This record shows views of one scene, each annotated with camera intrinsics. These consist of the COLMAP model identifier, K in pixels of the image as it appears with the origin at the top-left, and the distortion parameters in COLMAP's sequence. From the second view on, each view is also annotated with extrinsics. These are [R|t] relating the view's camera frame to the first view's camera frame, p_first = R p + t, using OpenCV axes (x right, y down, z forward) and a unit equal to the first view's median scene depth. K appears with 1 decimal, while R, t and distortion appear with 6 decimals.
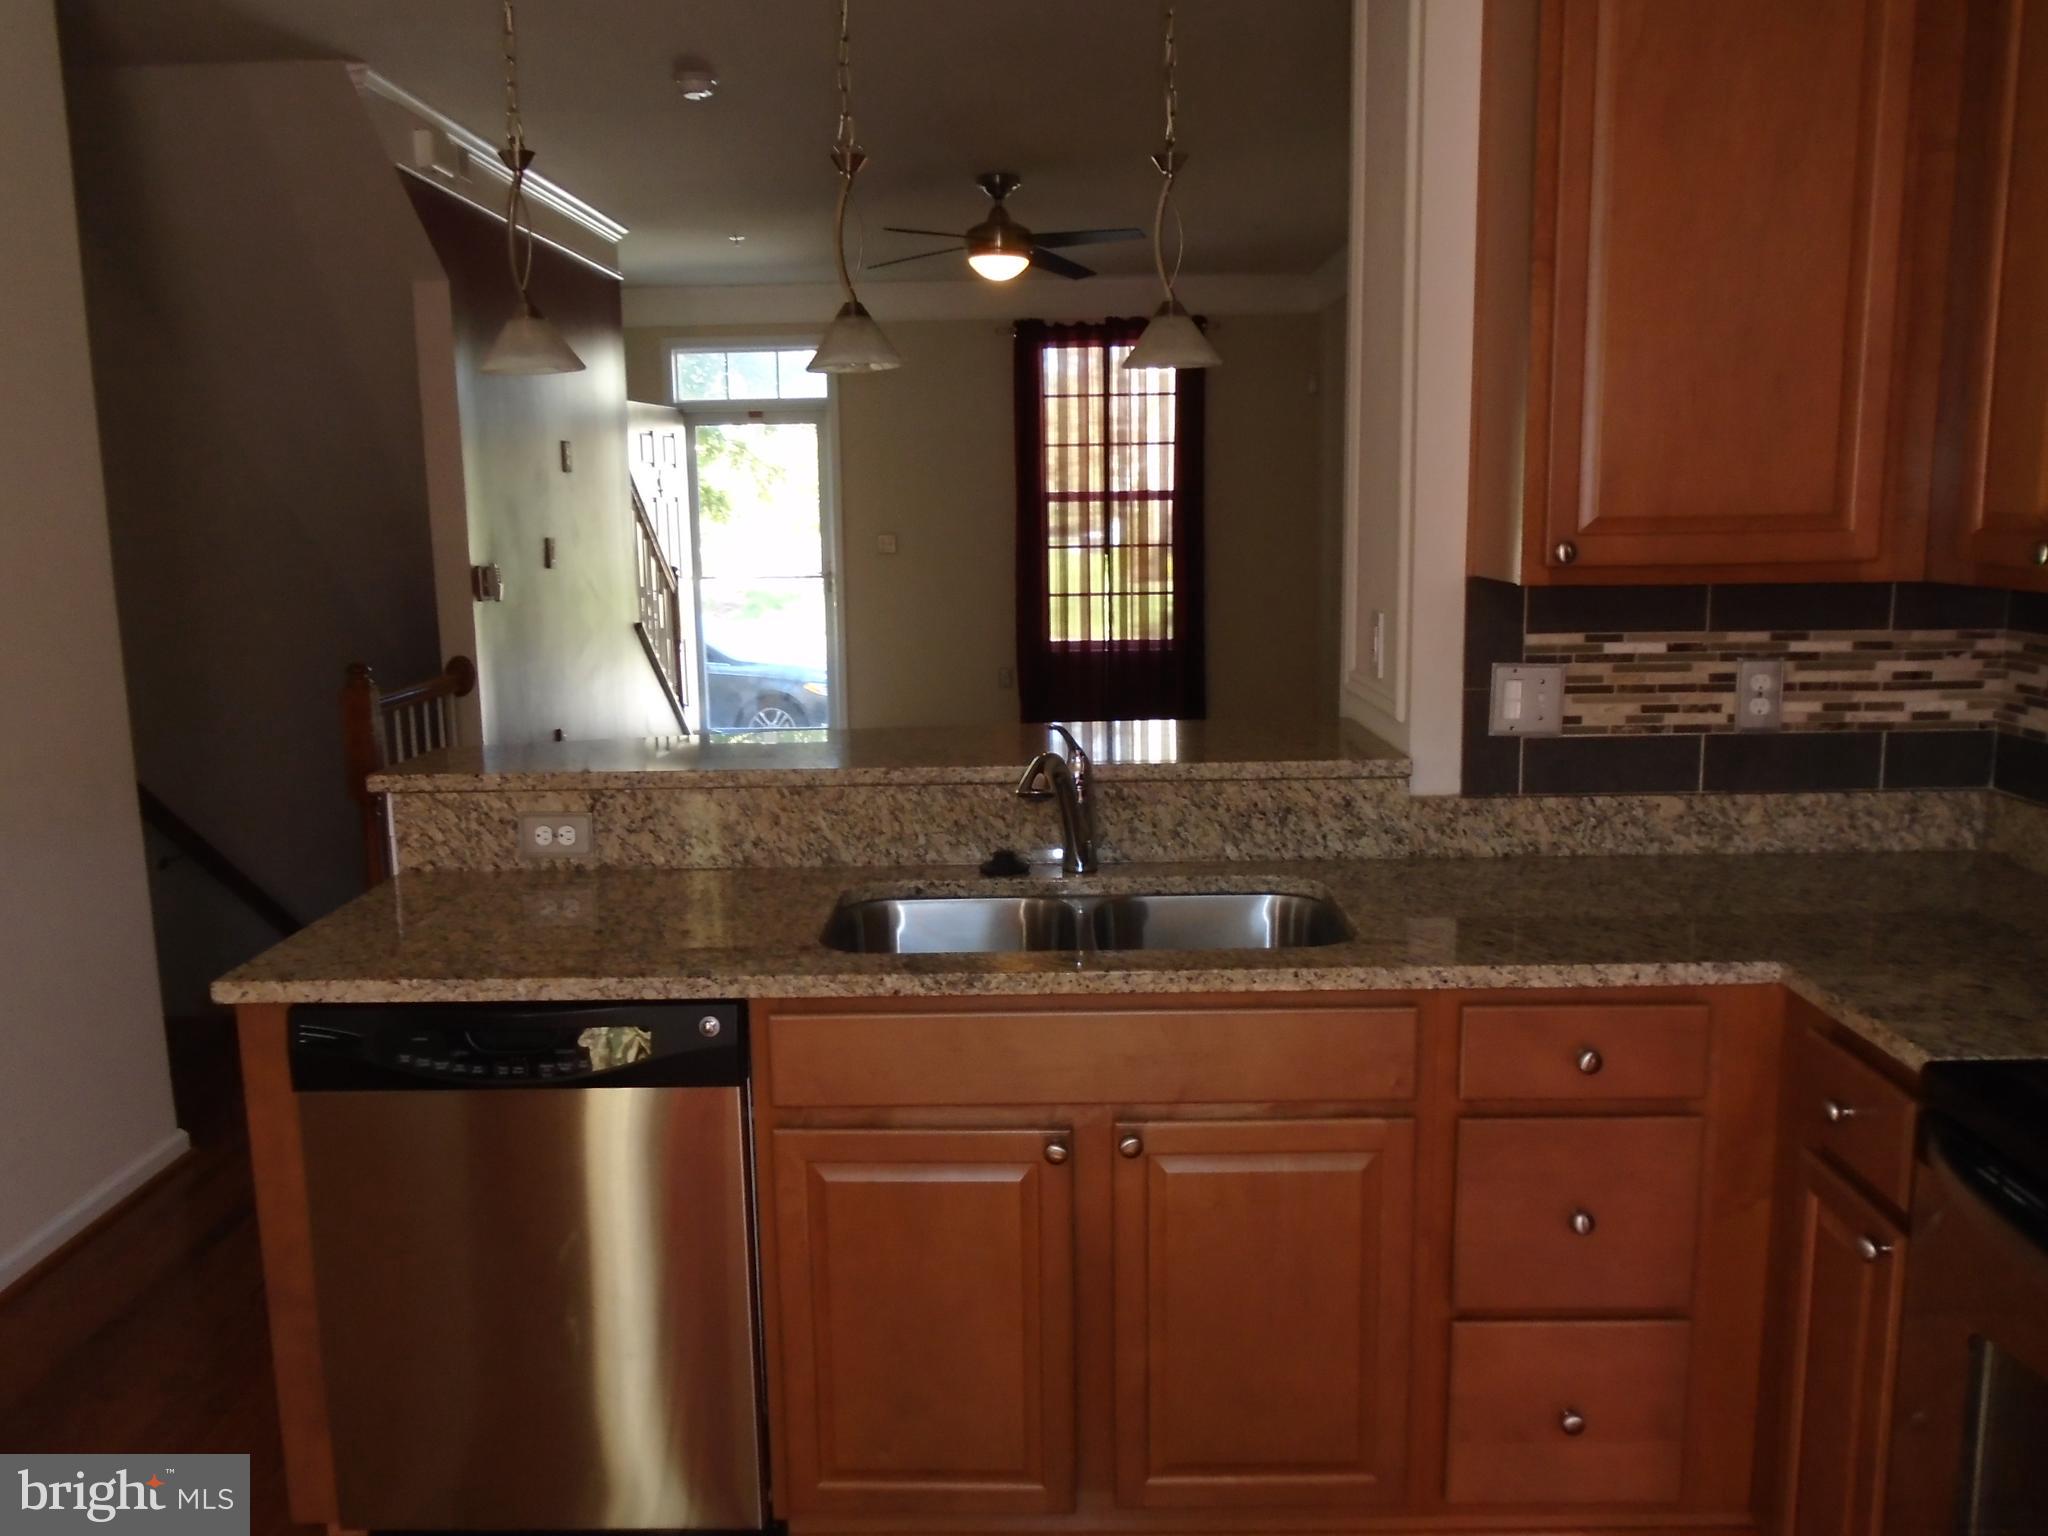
lens RADIAL K [[1589.8, 0, 1022.0], [0, 1589.8, 763.3], [0, 0, 1]] dist [-0.007746, 0.001003]
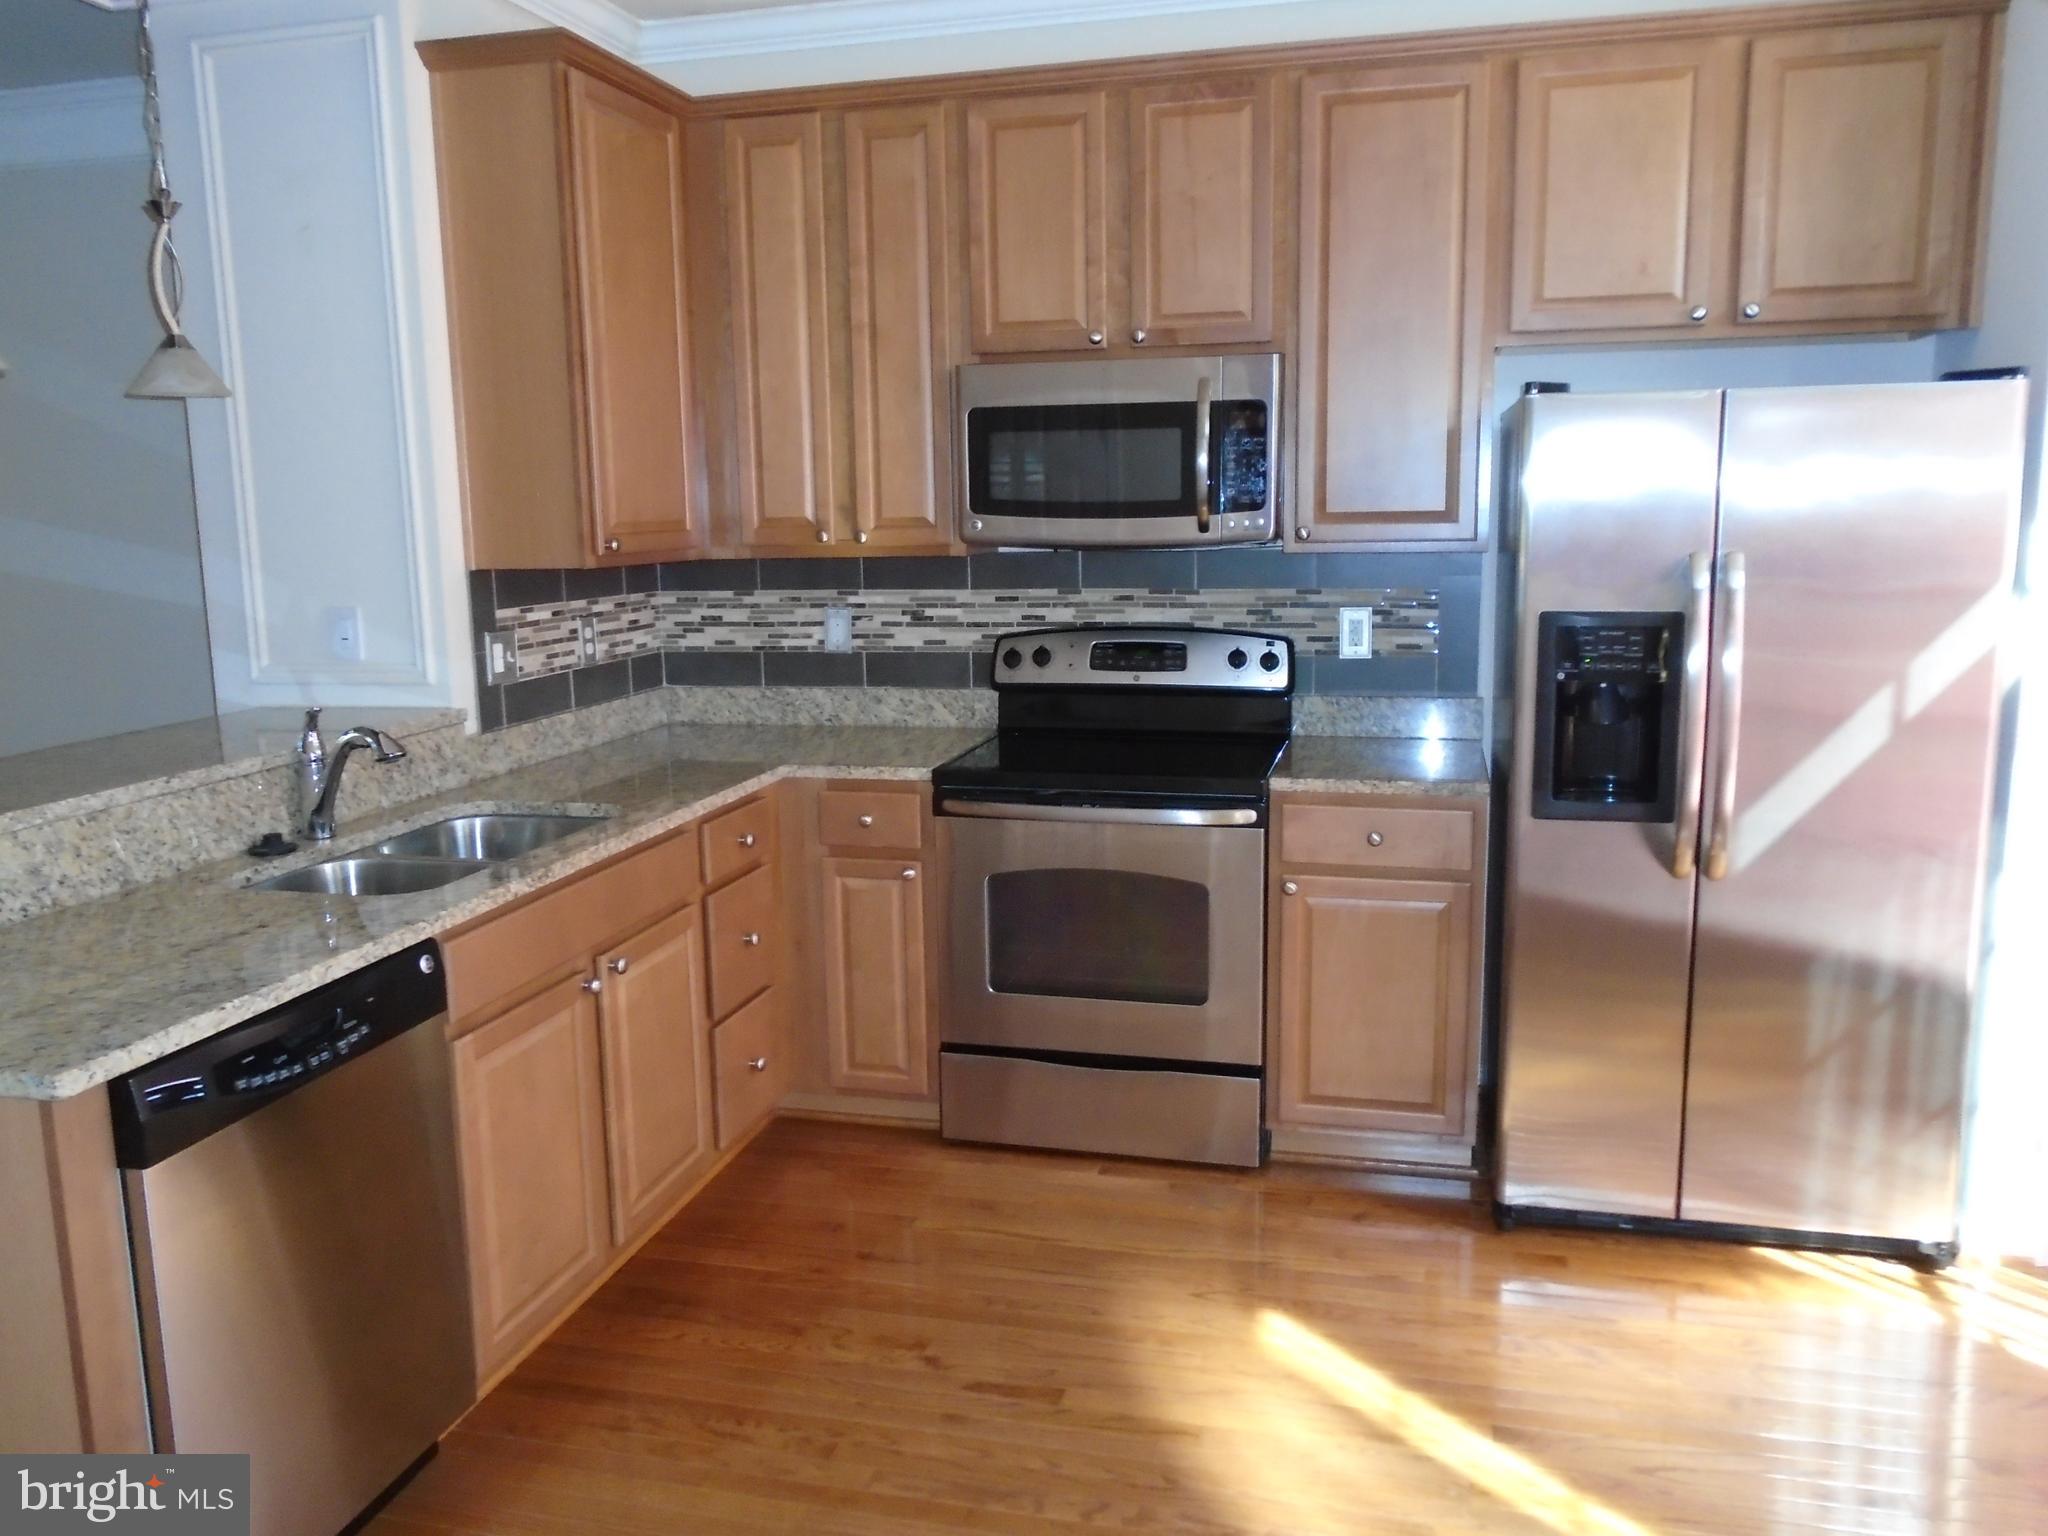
lens RADIAL K [[1589.8, 0, 1021.6], [0, 1589.8, 769.7], [0, 0, 1]] dist [-0.007746, 0.001003]
pose [[0.226473, -0.150253, 0.962358, -0.937798], [0.176963, 0.977934, 0.111040, -0.017470], [-0.957807, 0.145155, 0.248065, 0.229298]]
